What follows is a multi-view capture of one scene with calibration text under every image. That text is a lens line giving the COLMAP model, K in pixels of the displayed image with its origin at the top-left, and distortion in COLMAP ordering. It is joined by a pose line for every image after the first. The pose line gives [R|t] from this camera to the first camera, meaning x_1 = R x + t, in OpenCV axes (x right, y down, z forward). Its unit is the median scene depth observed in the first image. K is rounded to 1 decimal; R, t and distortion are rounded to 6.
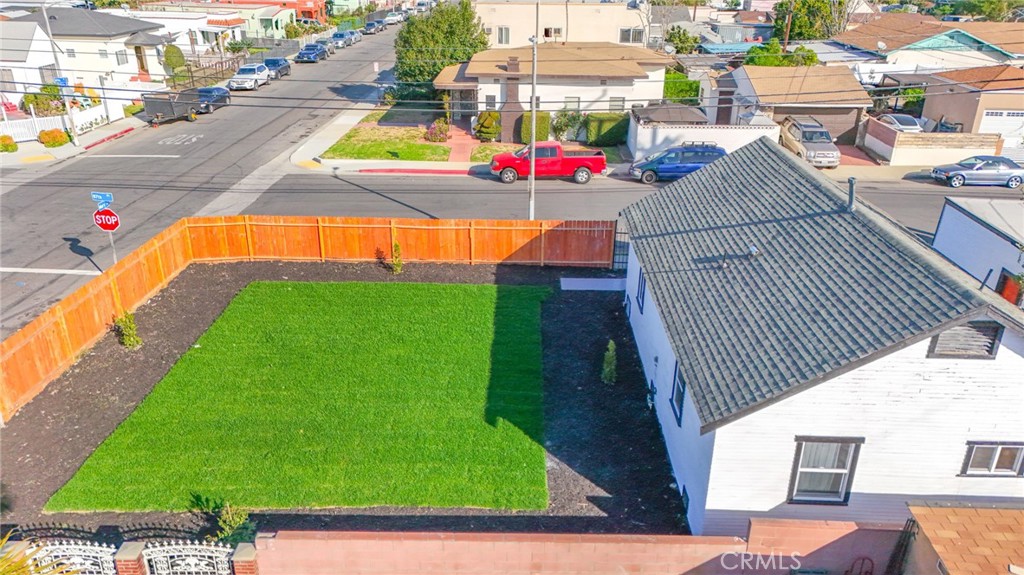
lens RADIAL K [[749.8, 0, 510.8], [0, 749.8, 283.8], [0, 0, 1]] dist [0.088097, -0.078930]
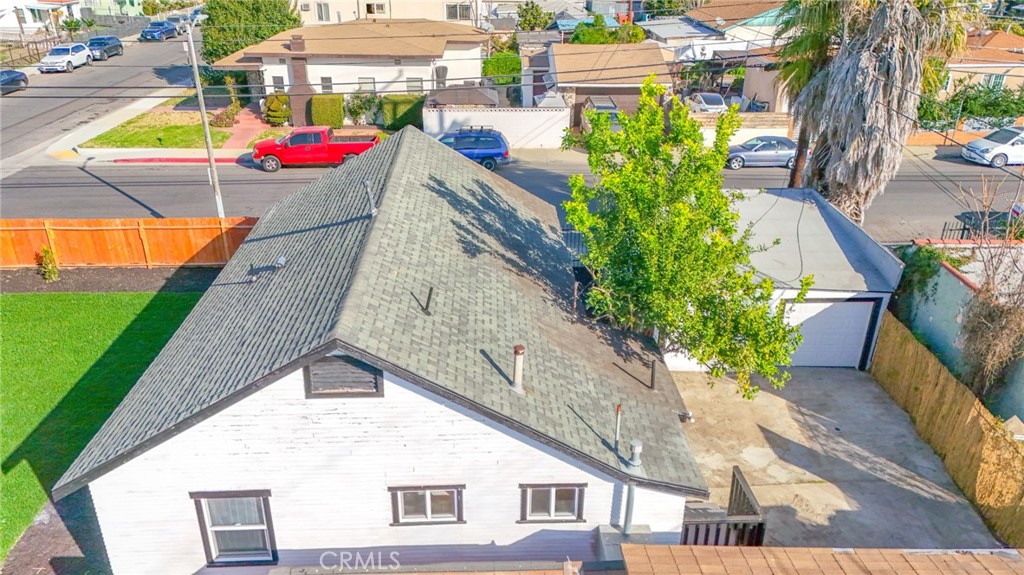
lens RADIAL K [[749.8, 0, 509.9], [0, 749.8, 281.5], [0, 0, 1]] dist [0.088097, -0.078930]
pose [[0.998305, -0.027370, 0.051355, 0.221516], [0.026013, 0.999300, 0.026903, -0.015470], [-0.052055, -0.025522, 0.998318, 0.044140]]
